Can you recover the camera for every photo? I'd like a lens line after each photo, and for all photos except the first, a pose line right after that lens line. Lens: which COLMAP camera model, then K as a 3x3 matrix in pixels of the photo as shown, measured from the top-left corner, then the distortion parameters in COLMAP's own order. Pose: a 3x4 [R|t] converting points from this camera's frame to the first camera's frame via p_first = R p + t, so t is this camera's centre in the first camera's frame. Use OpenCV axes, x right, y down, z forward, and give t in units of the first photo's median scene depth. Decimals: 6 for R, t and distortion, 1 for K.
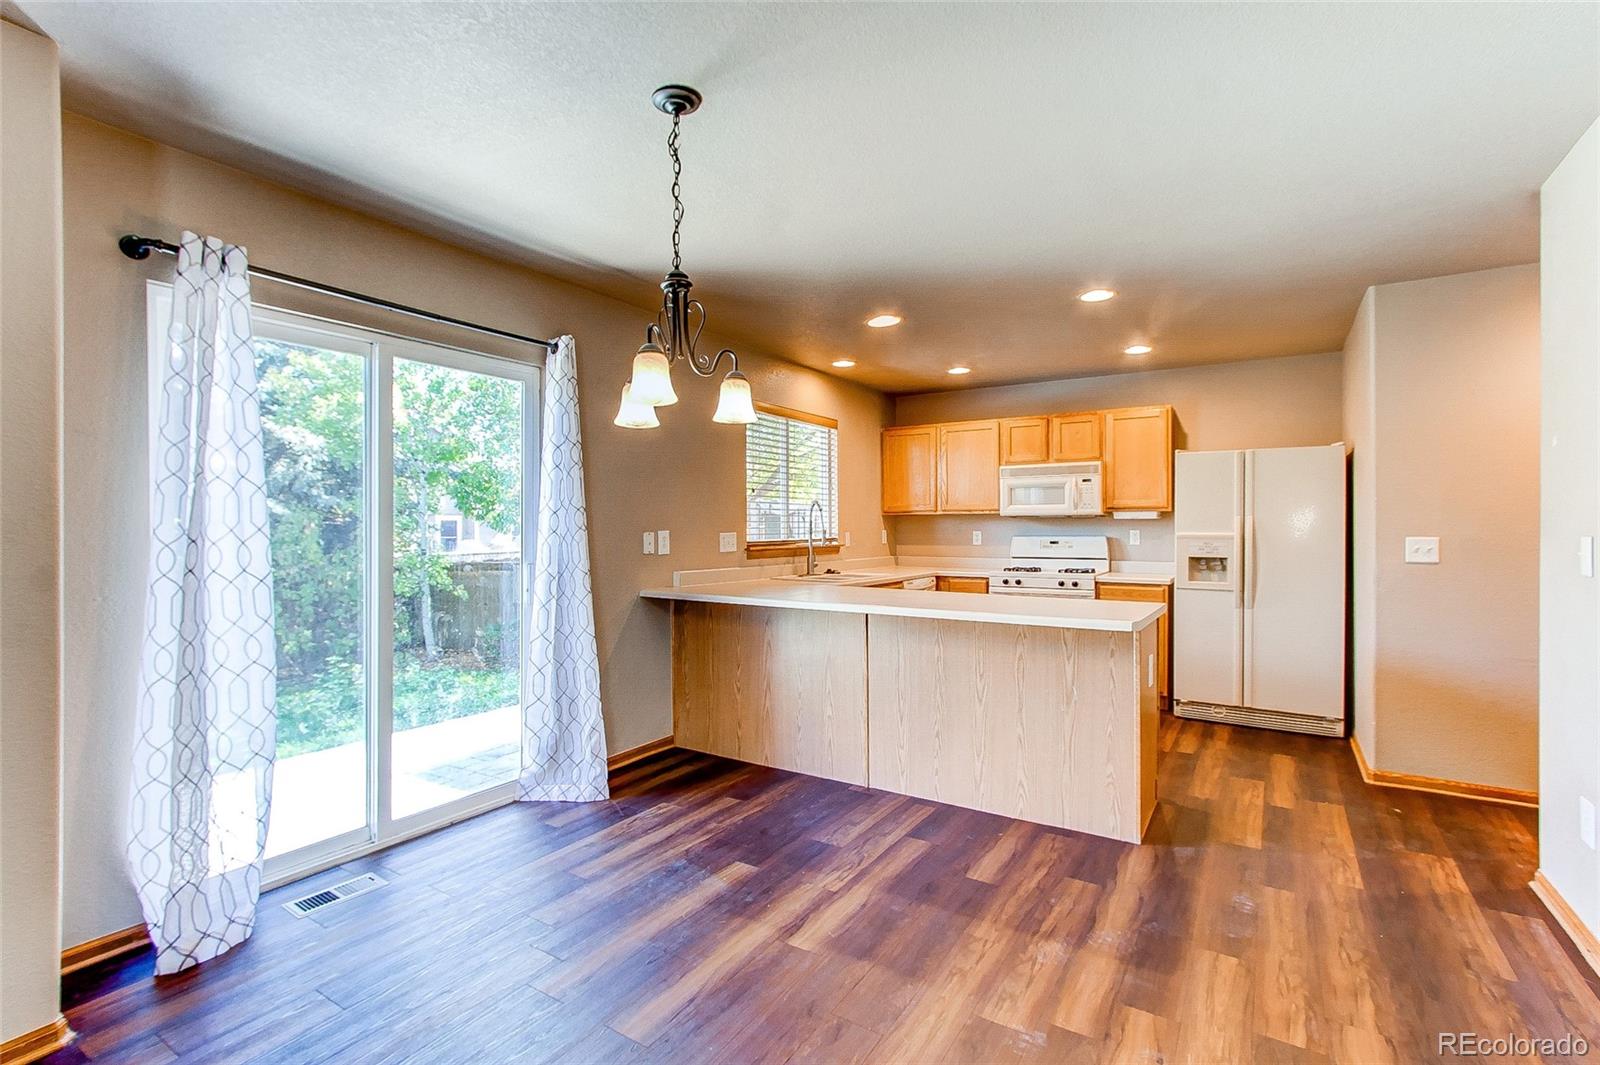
lens RADIAL K [[747.7, 0, 797.8], [0, 747.7, 527.1], [0, 0, 1]] dist [-0.004183, 0.003432]
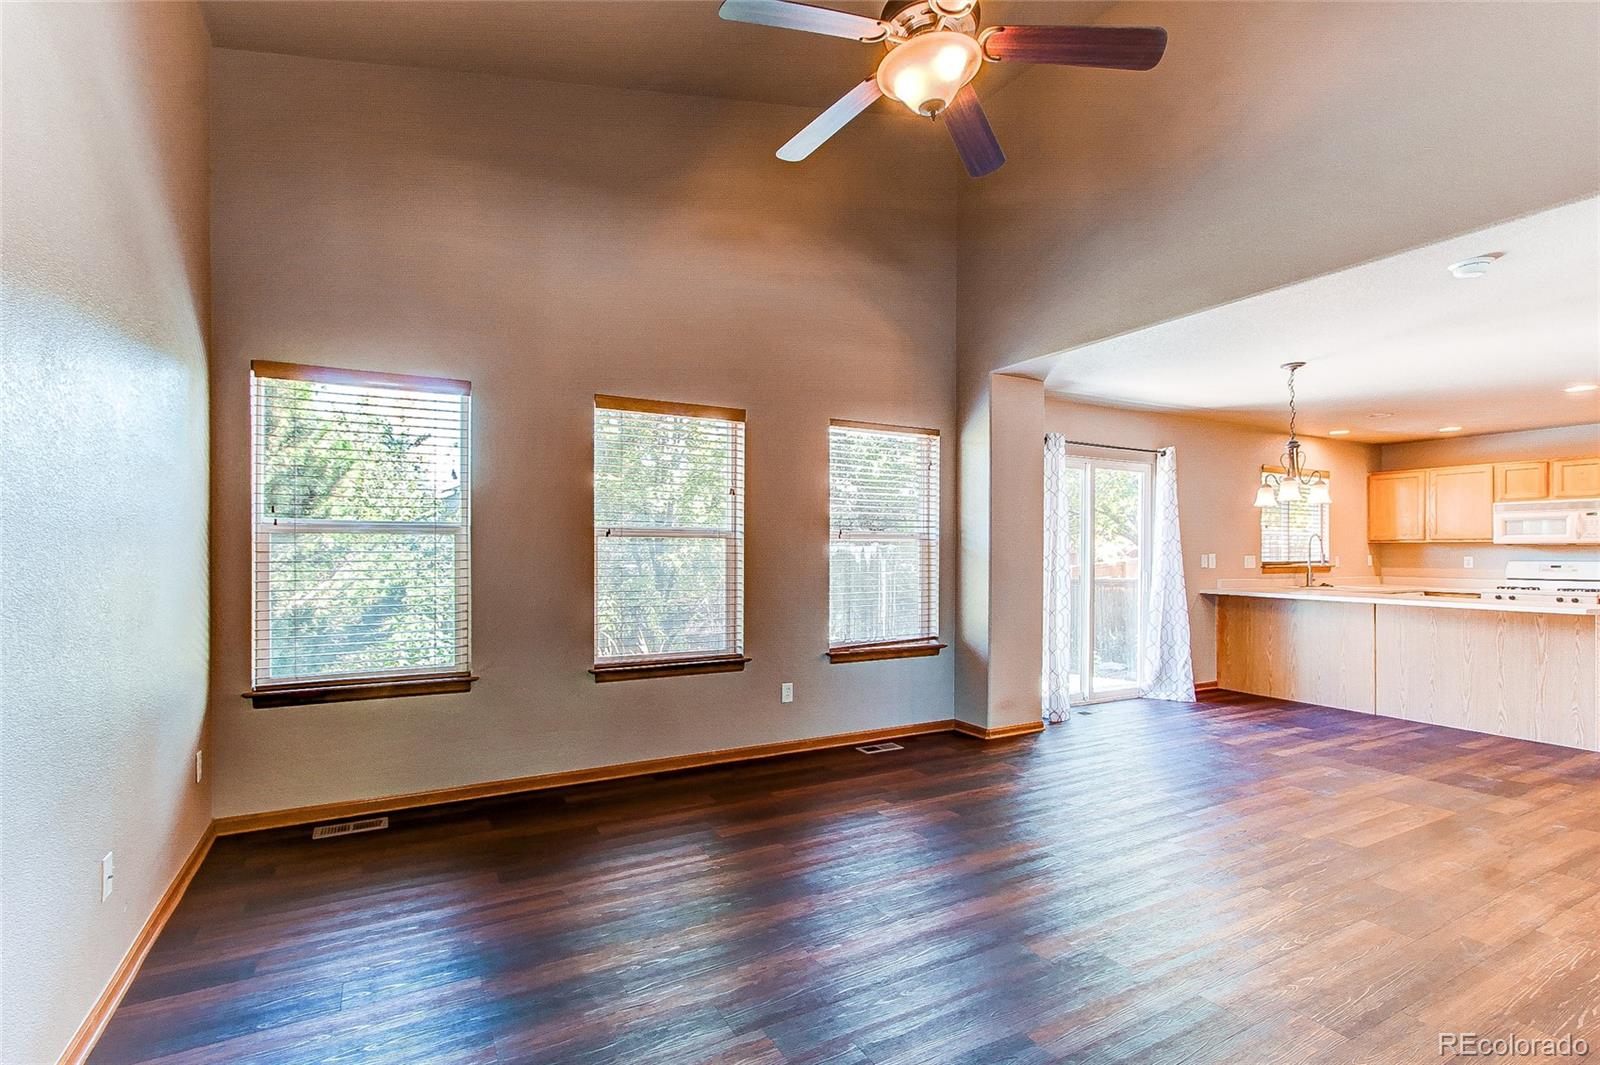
lens RADIAL K [[747.7, 0, 783.8], [0, 747.7, 552.6], [0, 0, 1]] dist [-0.004183, 0.003432]
pose [[0.872085, 0.005859, -0.489320, -0.175305], [-0.005297, 0.999983, 0.002533, 0.002916], [0.489326, 0.000383, 0.872101, -0.775257]]
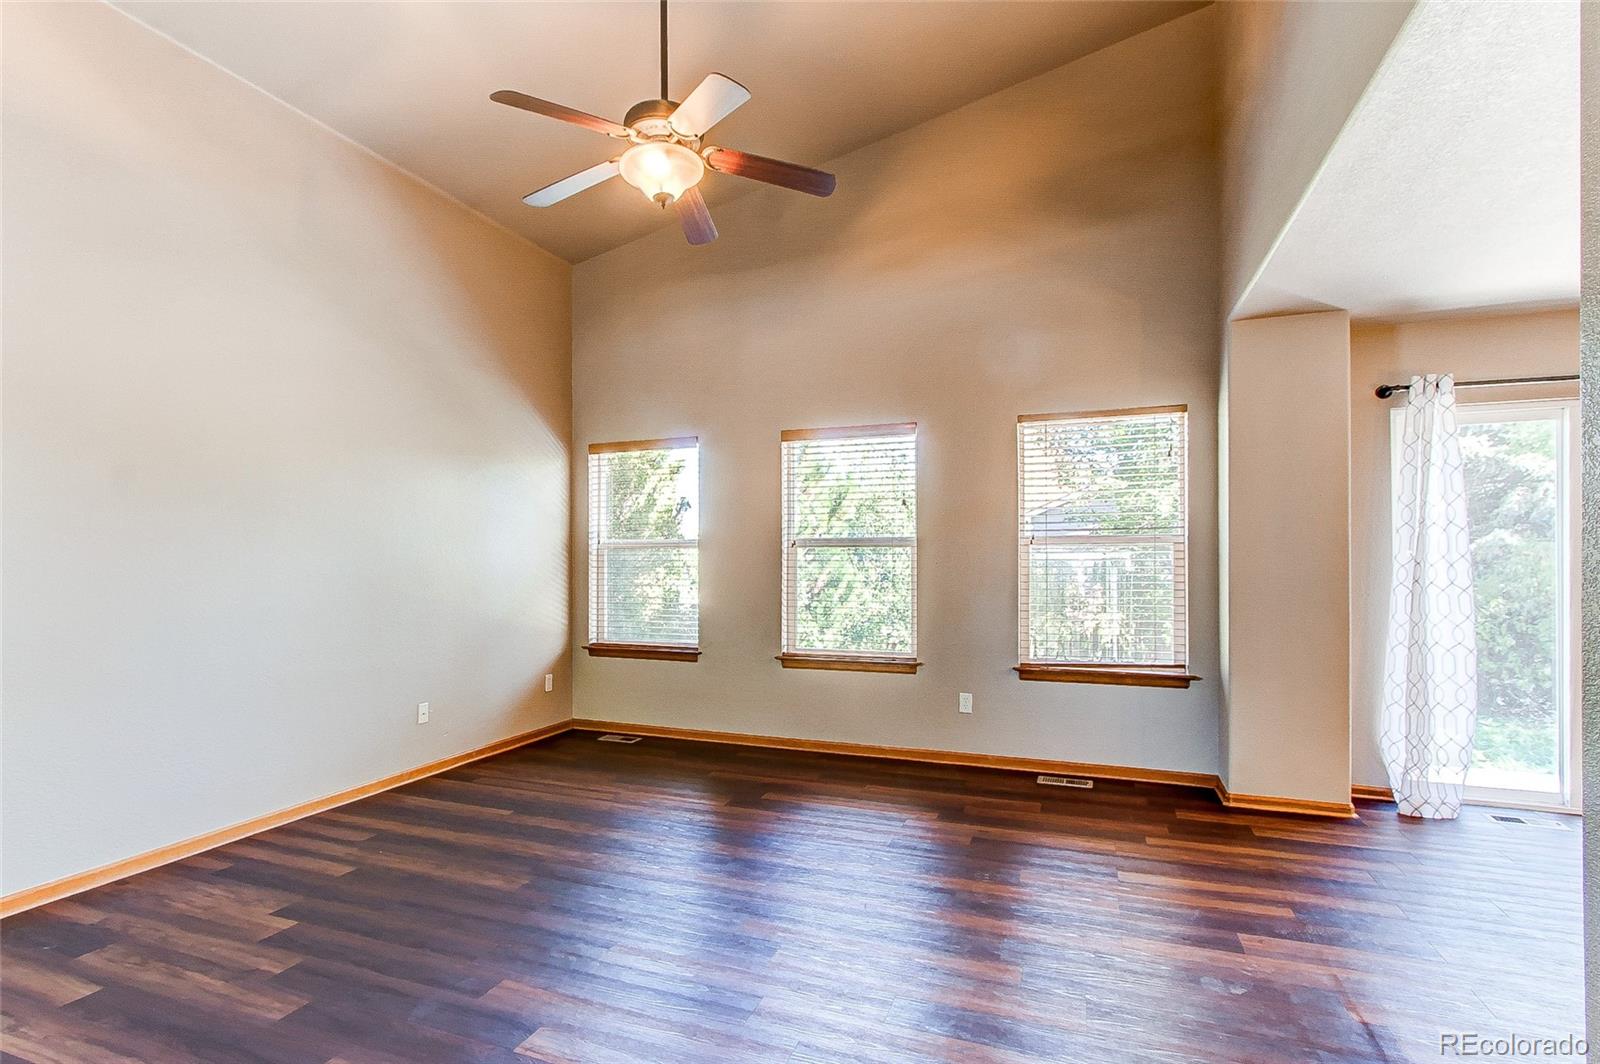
lens RADIAL K [[747.7, 0, 803.1], [0, 747.7, 550.4], [0, 0, 1]] dist [-0.004183, 0.003432]
pose [[0.197733, 0.006102, -0.980237, 0.254820], [0.008910, 0.999928, 0.008022, -0.016823], [0.980215, -0.010320, 0.197664, -0.311423]]
